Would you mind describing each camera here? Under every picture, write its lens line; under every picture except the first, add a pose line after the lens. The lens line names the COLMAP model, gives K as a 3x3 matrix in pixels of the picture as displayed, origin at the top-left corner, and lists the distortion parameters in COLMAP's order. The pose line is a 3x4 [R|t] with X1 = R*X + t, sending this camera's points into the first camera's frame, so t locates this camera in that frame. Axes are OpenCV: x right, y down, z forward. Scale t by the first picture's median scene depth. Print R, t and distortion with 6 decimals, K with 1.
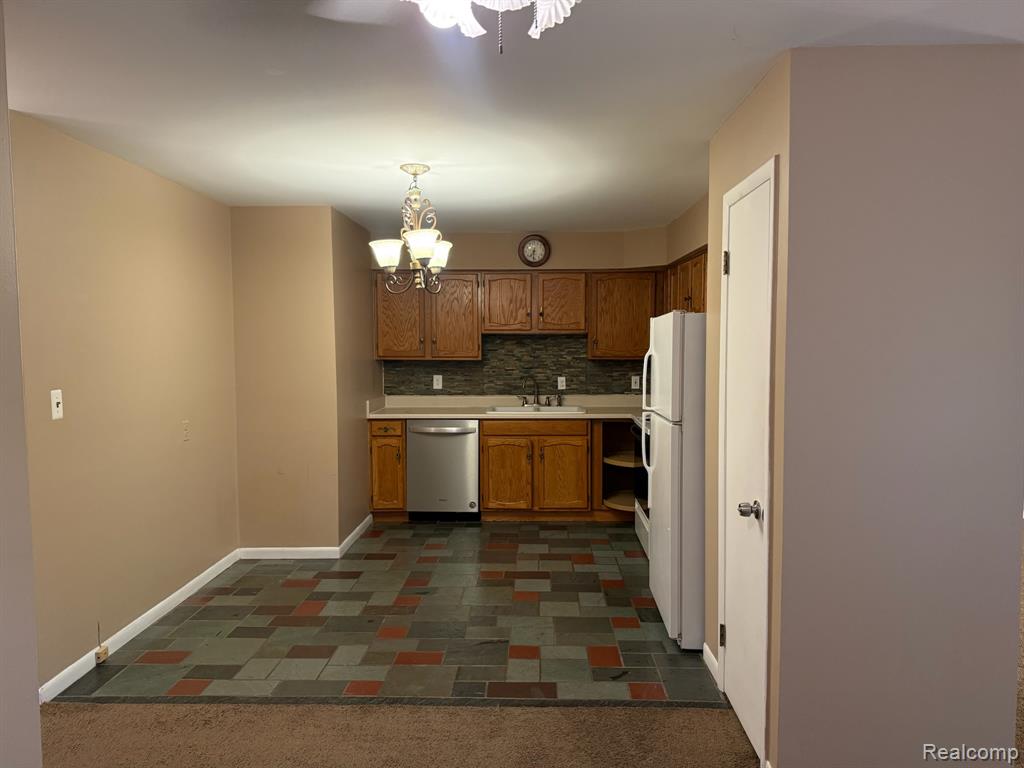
lens RADIAL K [[721.5, 0, 513.2], [0, 721.5, 385.7], [0, 0, 1]] dist [0.061537, -0.071273]
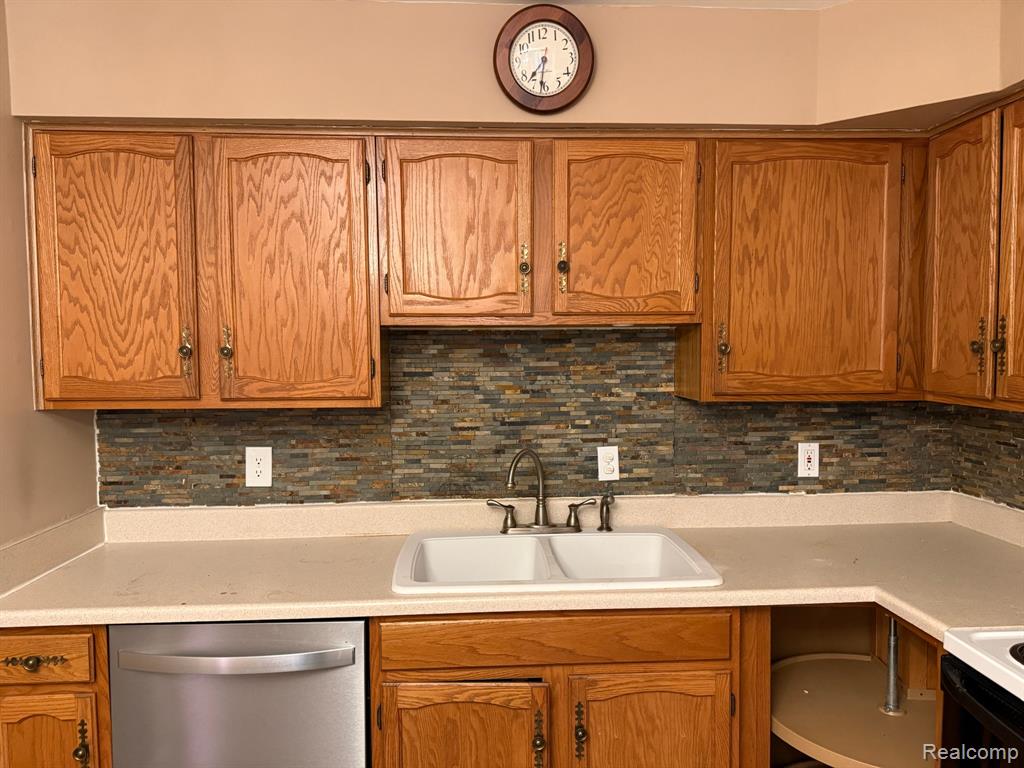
lens RADIAL K [[721.5, 0, 508.2], [0, 721.5, 387.6], [0, 0, 1]] dist [0.061537, -0.071273]
pose [[0.996917, -0.008758, 0.077977, -0.011848], [0.009225, 0.999942, -0.005632, -0.042224], [-0.077923, 0.006334, 0.996939, 0.670041]]
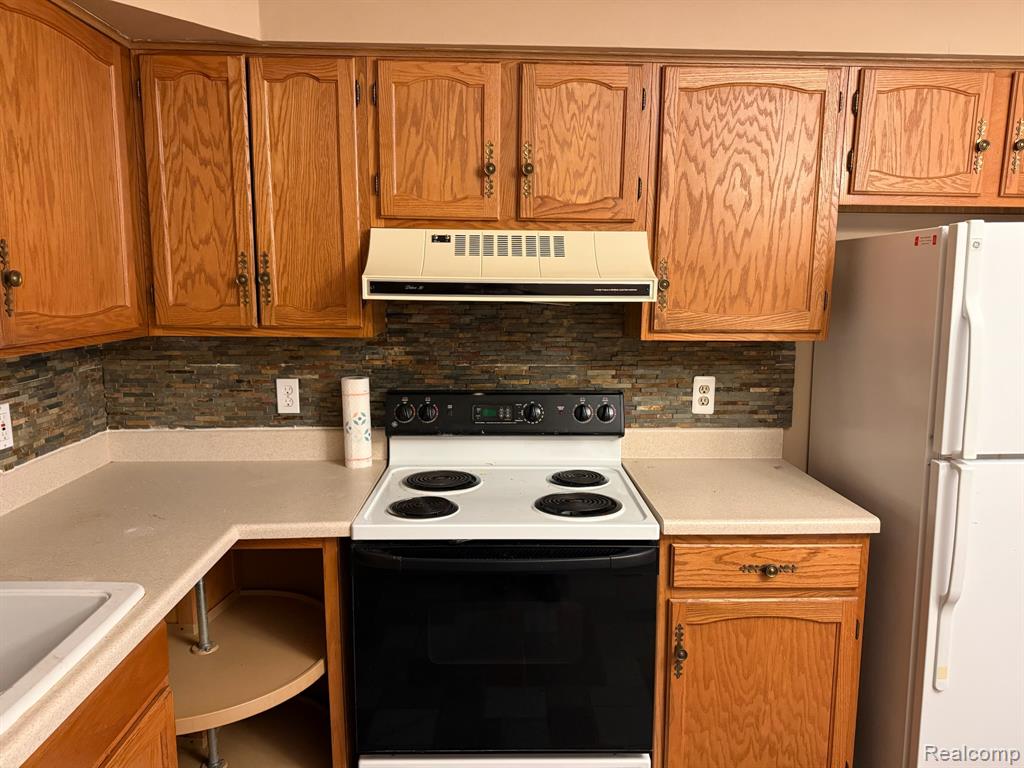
lens RADIAL K [[721.5, 0, 517.1], [0, 721.5, 383.5], [0, 0, 1]] dist [0.061537, -0.071273]
pose [[-0.061153, -0.140960, 0.988125, -0.124920], [0.054208, 0.988048, 0.144304, -0.053263], [-0.996655, 0.062389, -0.052781, 0.849879]]
